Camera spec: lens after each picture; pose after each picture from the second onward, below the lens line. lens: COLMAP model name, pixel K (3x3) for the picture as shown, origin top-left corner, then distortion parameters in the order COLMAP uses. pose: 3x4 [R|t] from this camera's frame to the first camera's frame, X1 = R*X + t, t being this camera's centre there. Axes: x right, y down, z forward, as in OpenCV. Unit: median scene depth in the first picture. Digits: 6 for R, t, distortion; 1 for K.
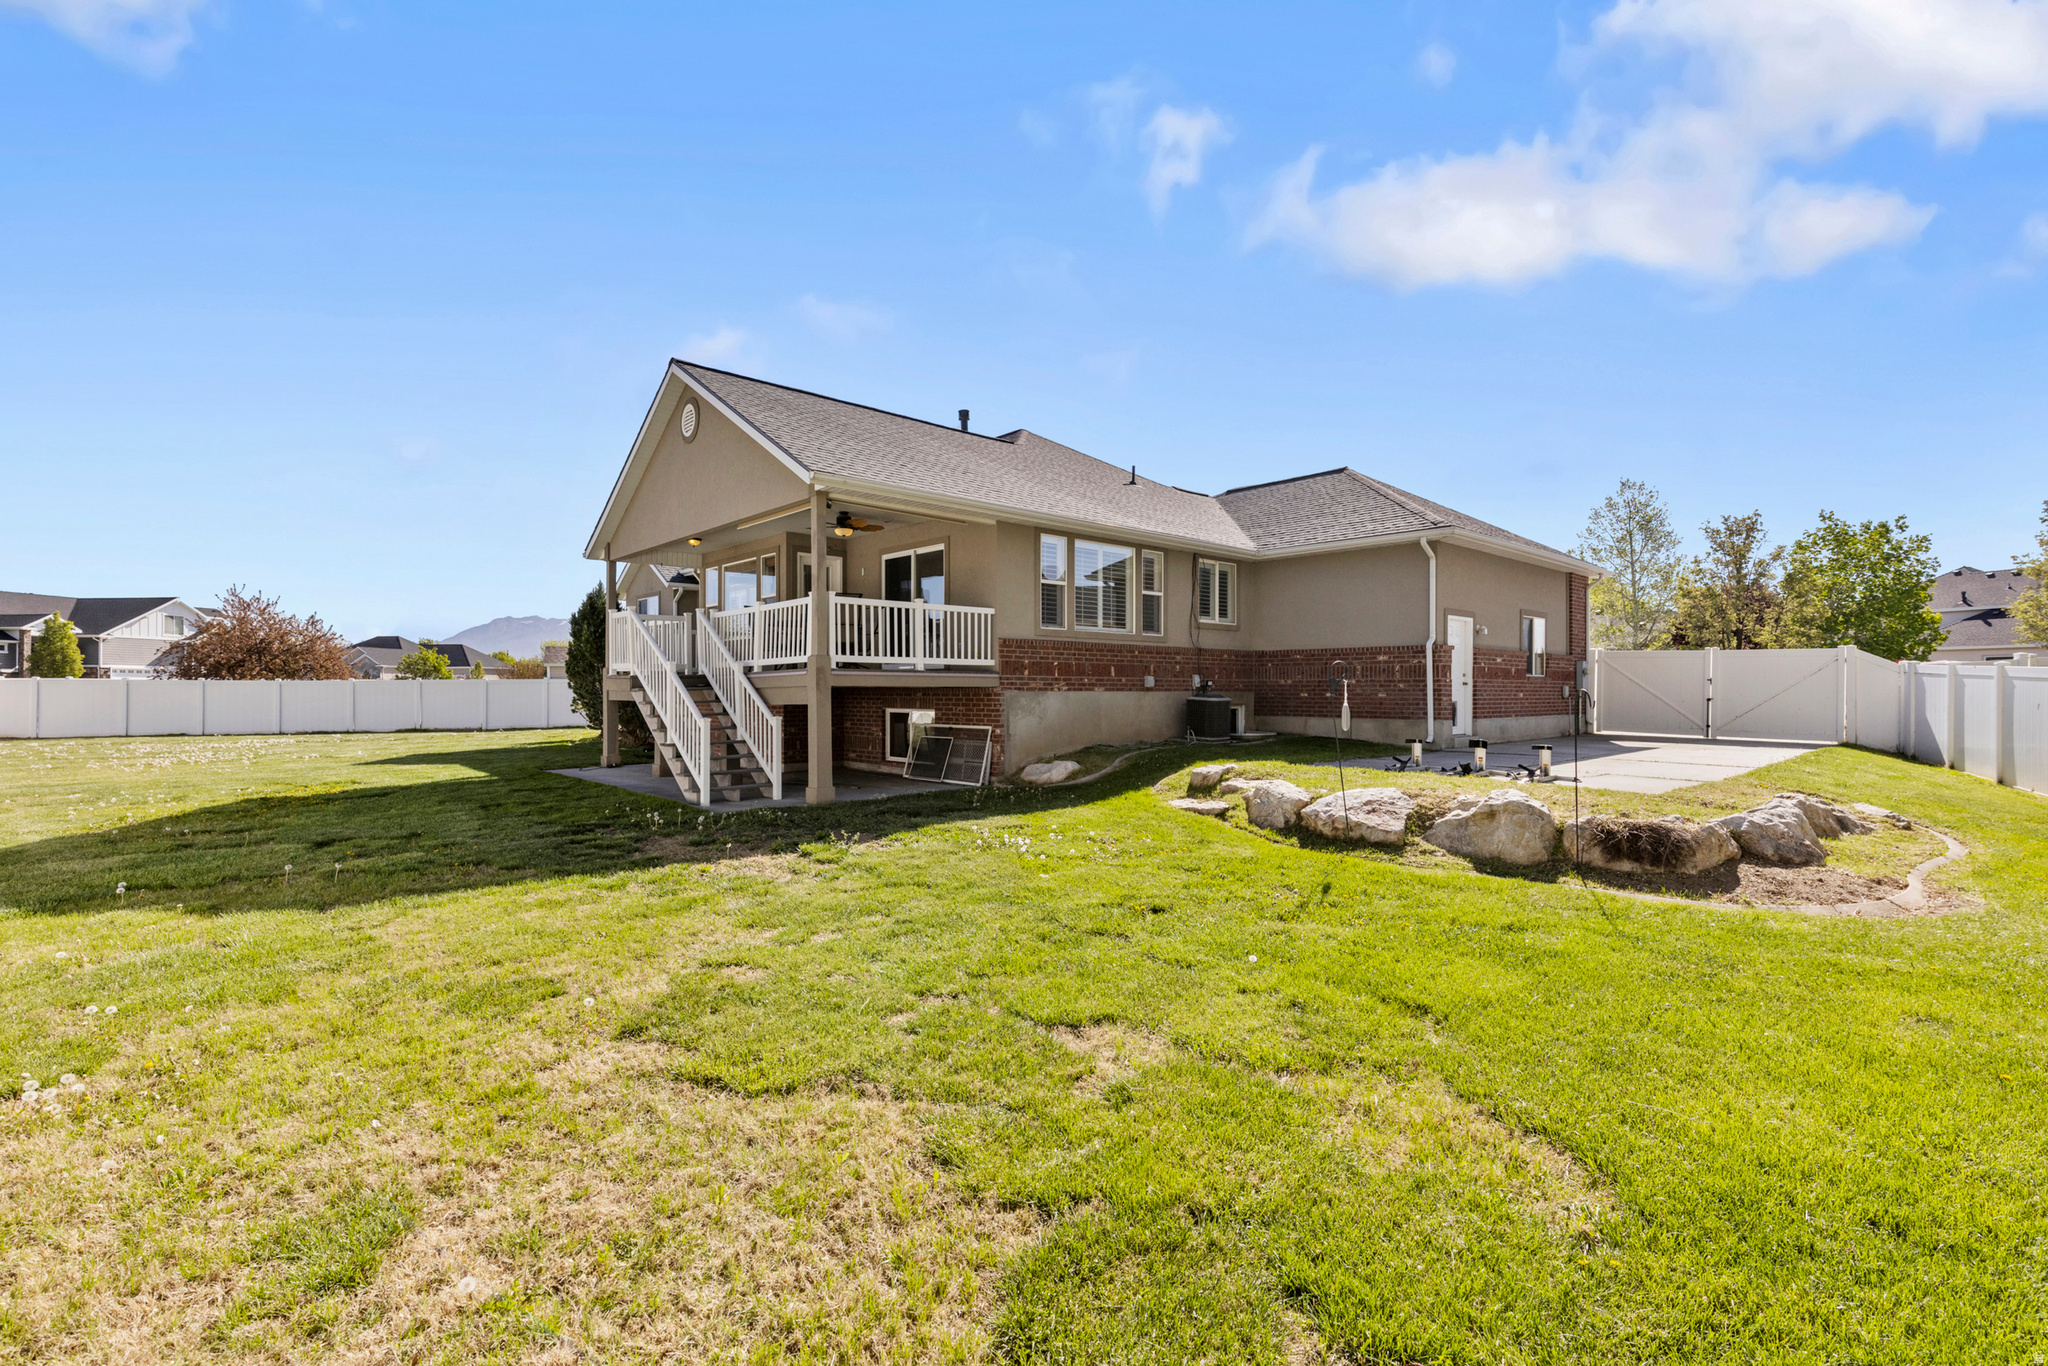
lens RADIAL K [[930.4, 0, 1013.7], [0, 930.4, 685.2], [0, 0, 1]] dist [0.005989, -0.000042]
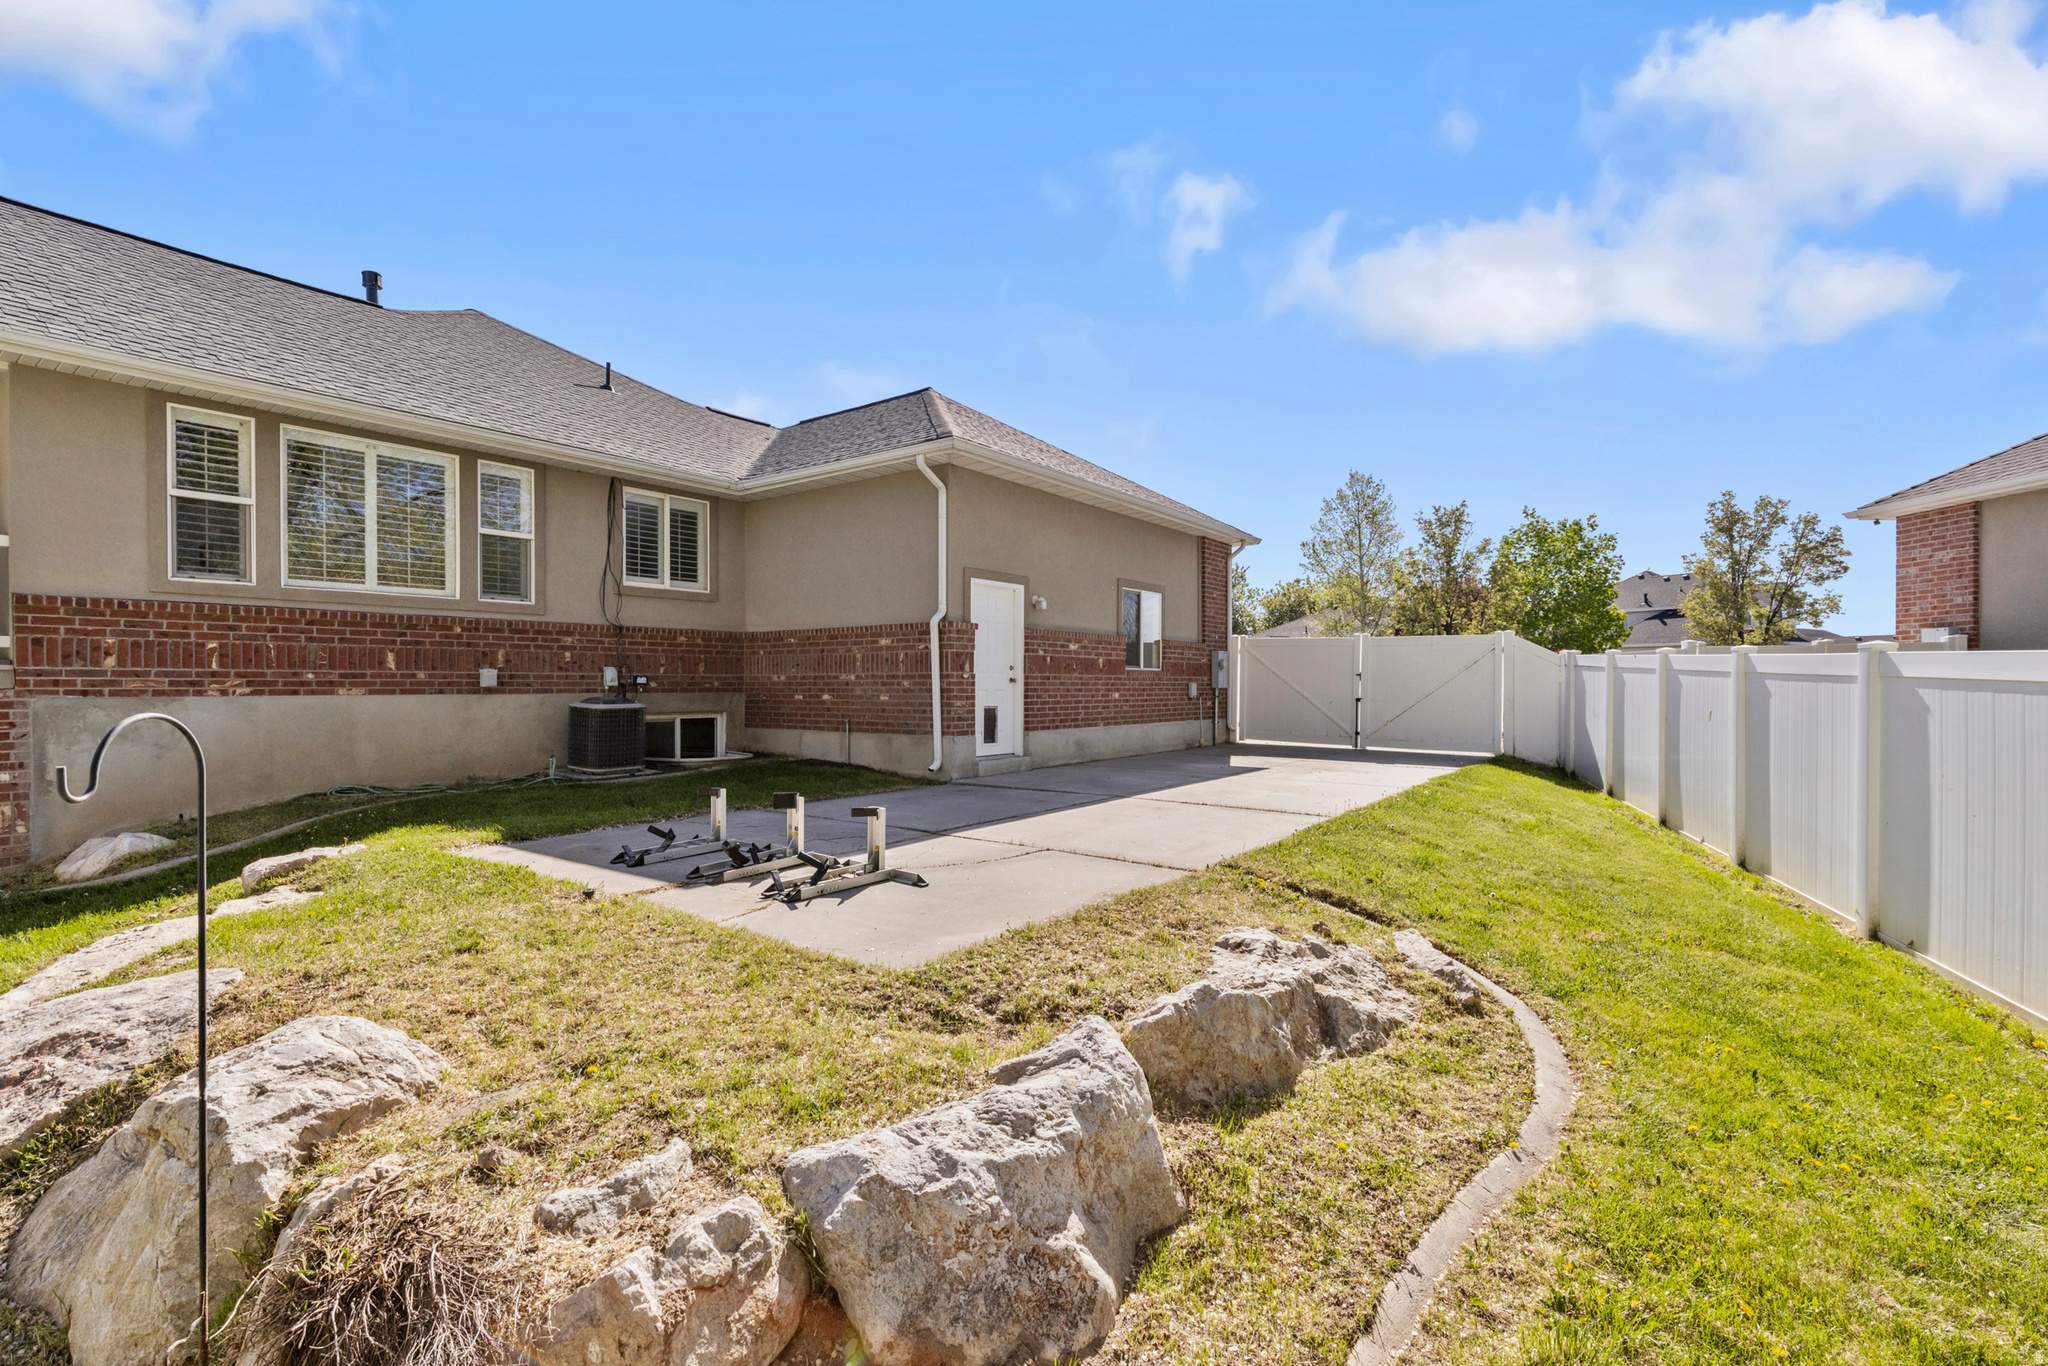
lens RADIAL K [[930.4, 0, 1013.7], [0, 930.4, 685.2], [0, 0, 1]] dist [0.005989, -0.000042]
pose [[0.981082, -0.002600, 0.193574, 0.320999], [0.001630, 0.999985, 0.005170, -0.001494], [-0.193585, -0.004757, 0.981072, 0.297919]]
